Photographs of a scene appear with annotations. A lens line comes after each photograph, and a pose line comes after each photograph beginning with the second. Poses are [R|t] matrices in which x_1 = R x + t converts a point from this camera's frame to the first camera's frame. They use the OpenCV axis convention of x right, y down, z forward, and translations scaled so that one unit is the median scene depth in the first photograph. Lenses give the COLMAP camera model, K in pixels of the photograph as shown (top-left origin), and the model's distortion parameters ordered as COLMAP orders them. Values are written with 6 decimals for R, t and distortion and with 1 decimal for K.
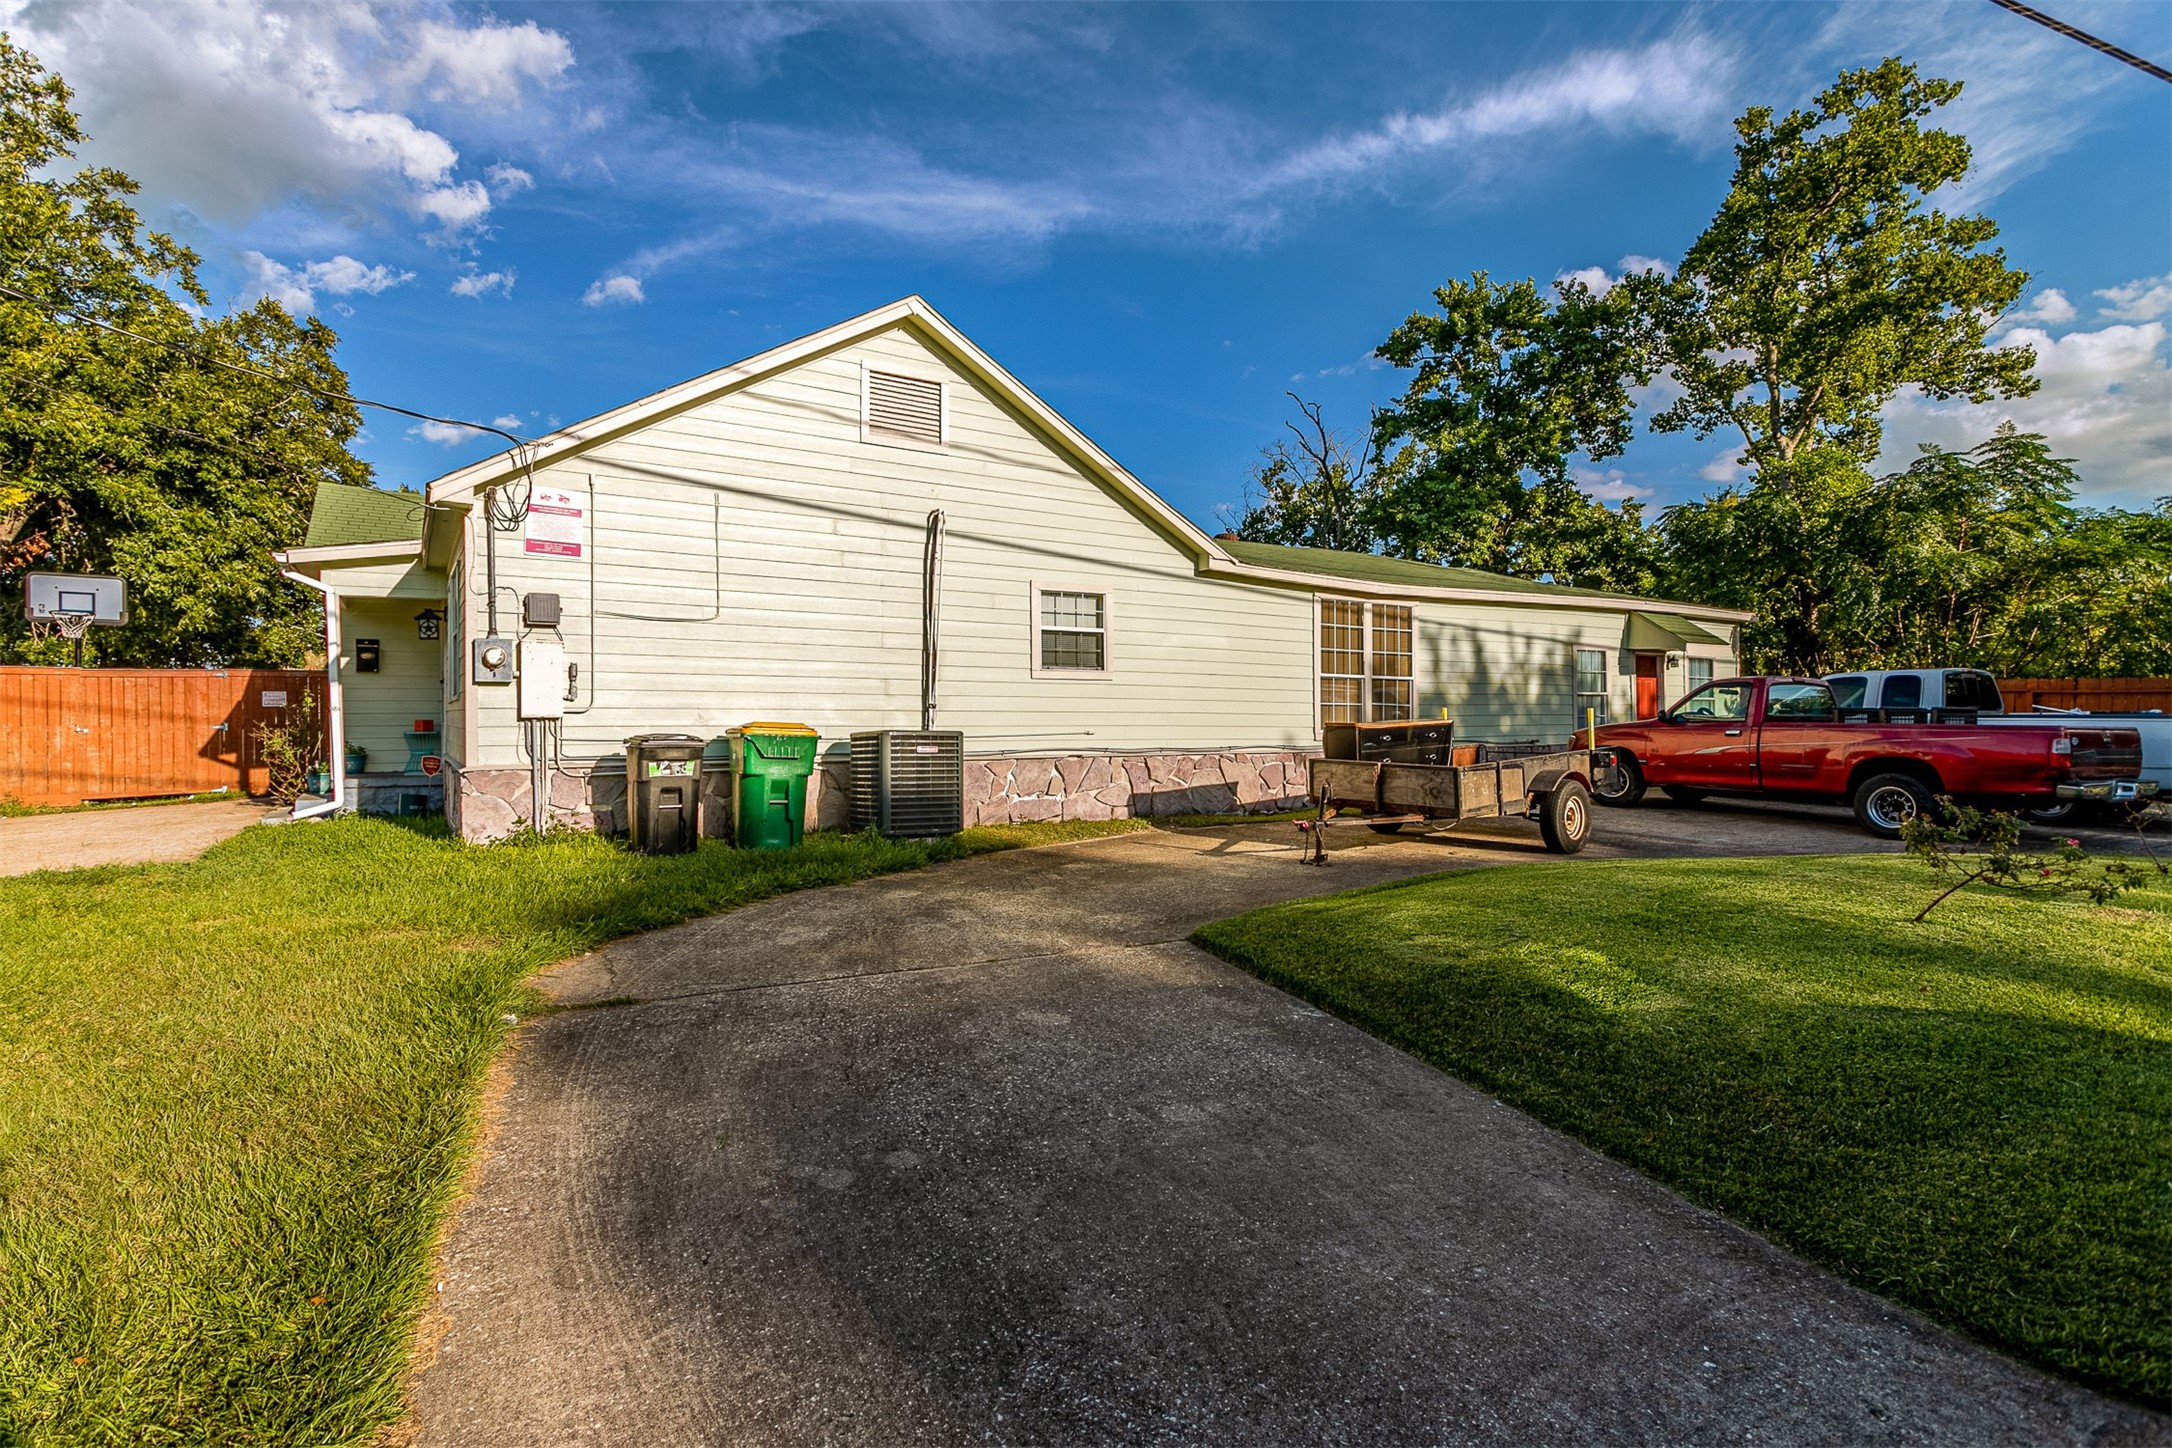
lens RADIAL K [[1046.1, 0, 1085.0], [0, 1046.1, 732.6], [0, 0, 1]] dist [-0.009071, -0.000163]
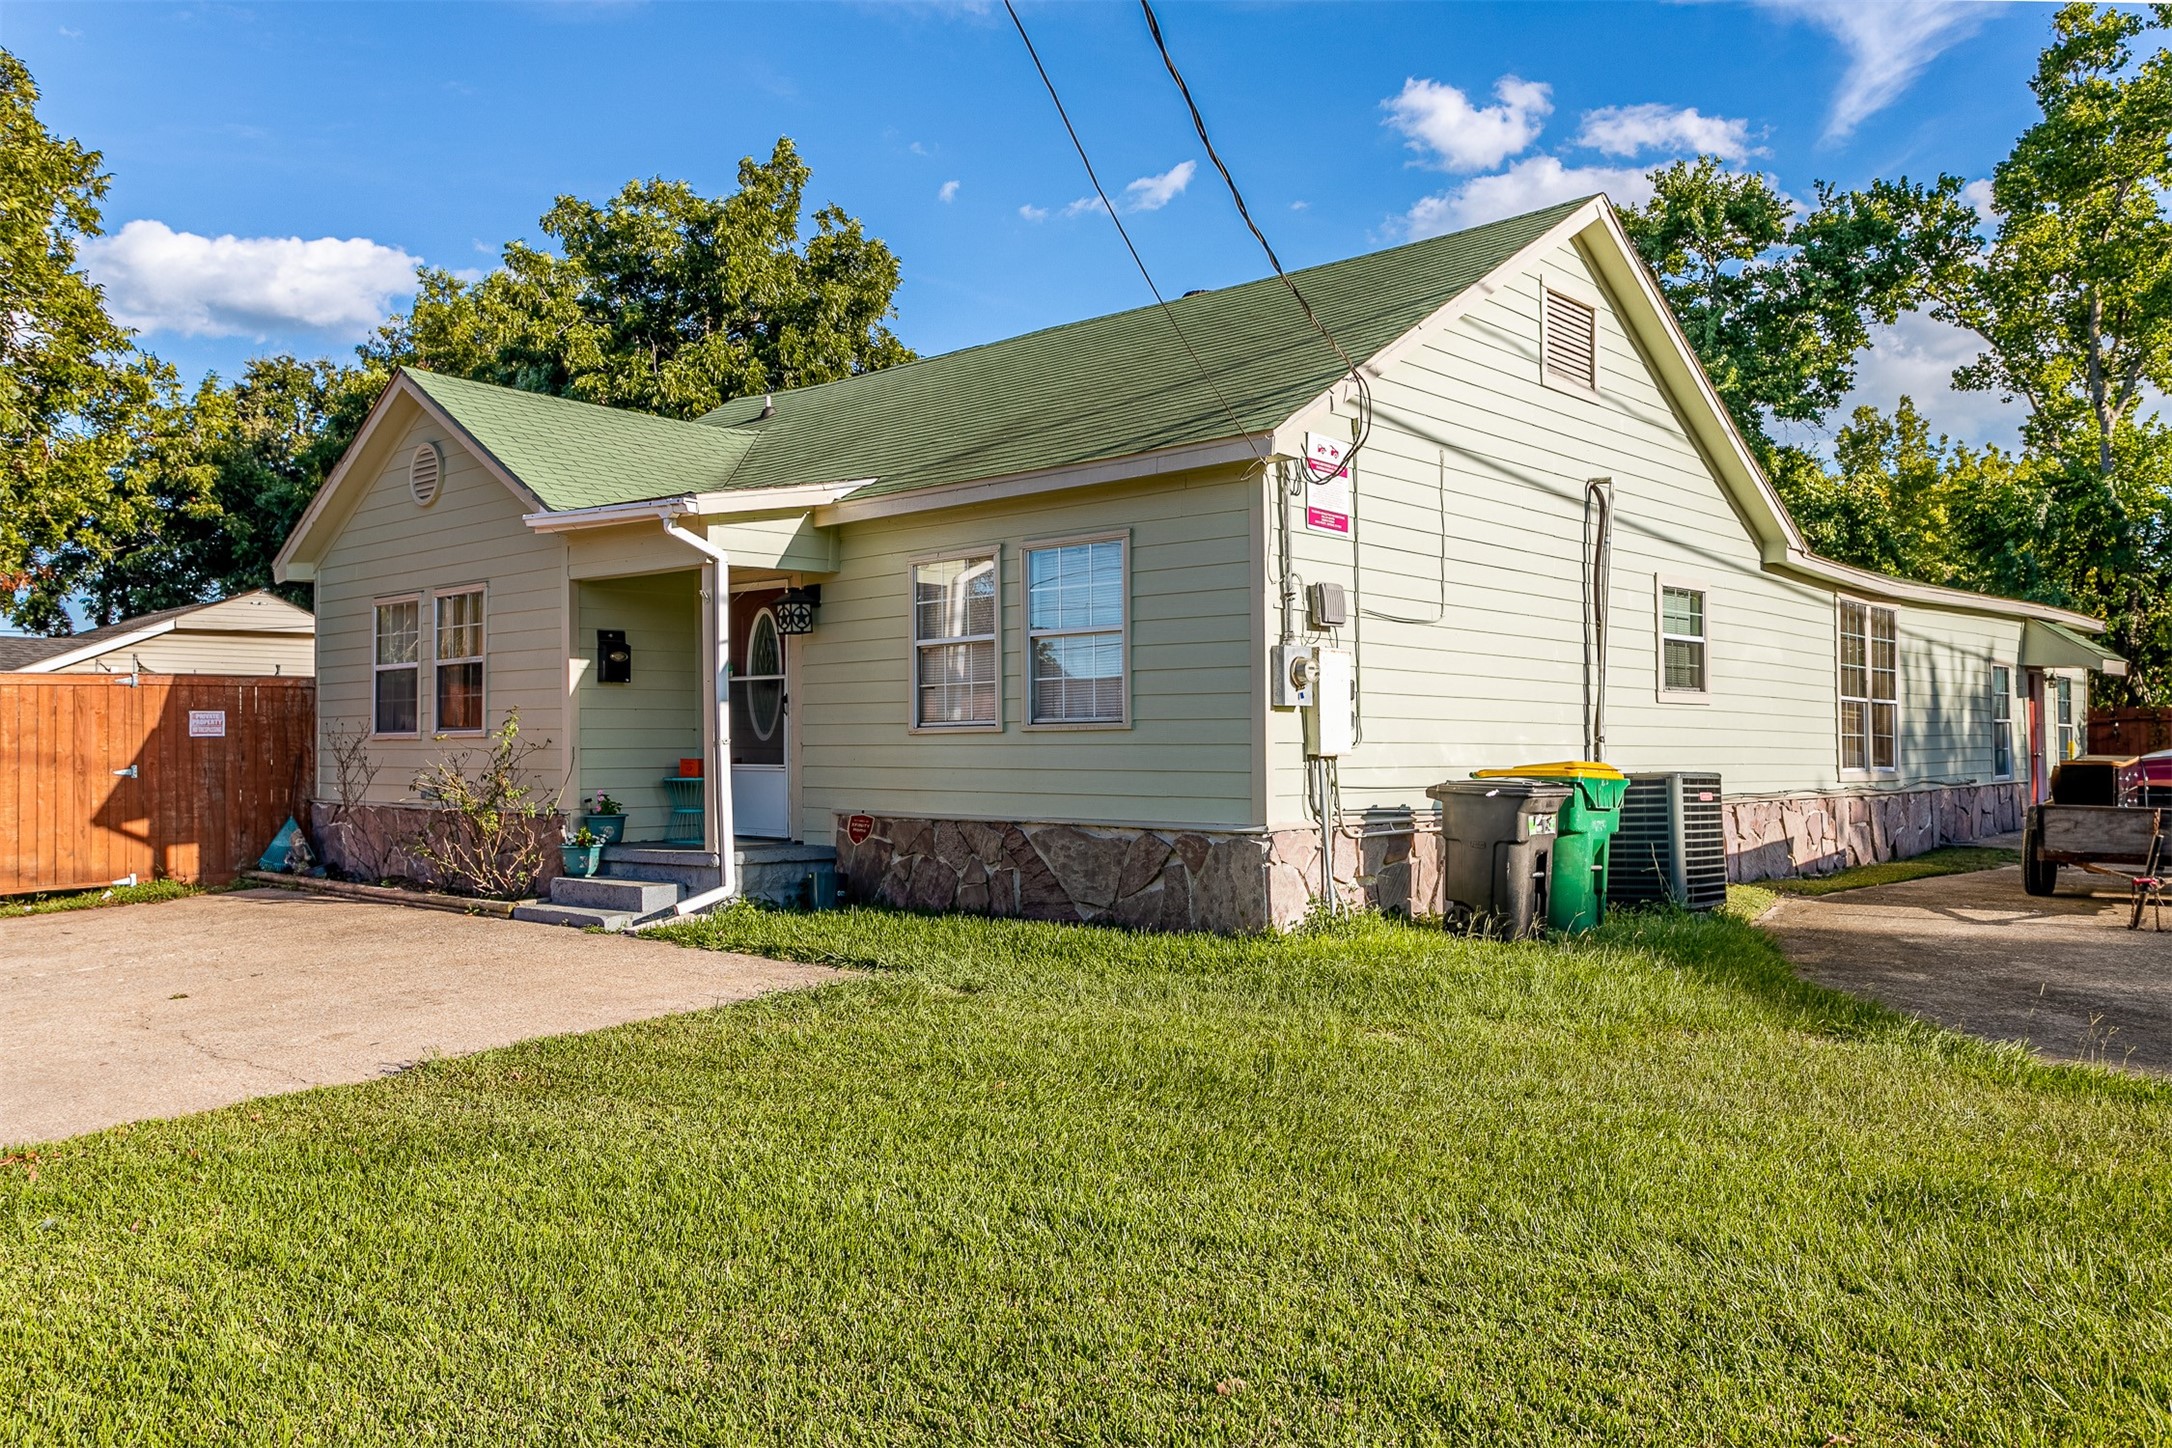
lens RADIAL K [[1711.5, 0, 1086.6], [0, 1711.5, 723.2], [0, 0, 1]] dist [-0.006132, 0.004004]
pose [[0.958483, 0.003368, 0.285130, -0.767538], [0.005758, 0.999498, -0.031163, -0.000518], [-0.285092, 0.031511, 0.957982, -0.065288]]
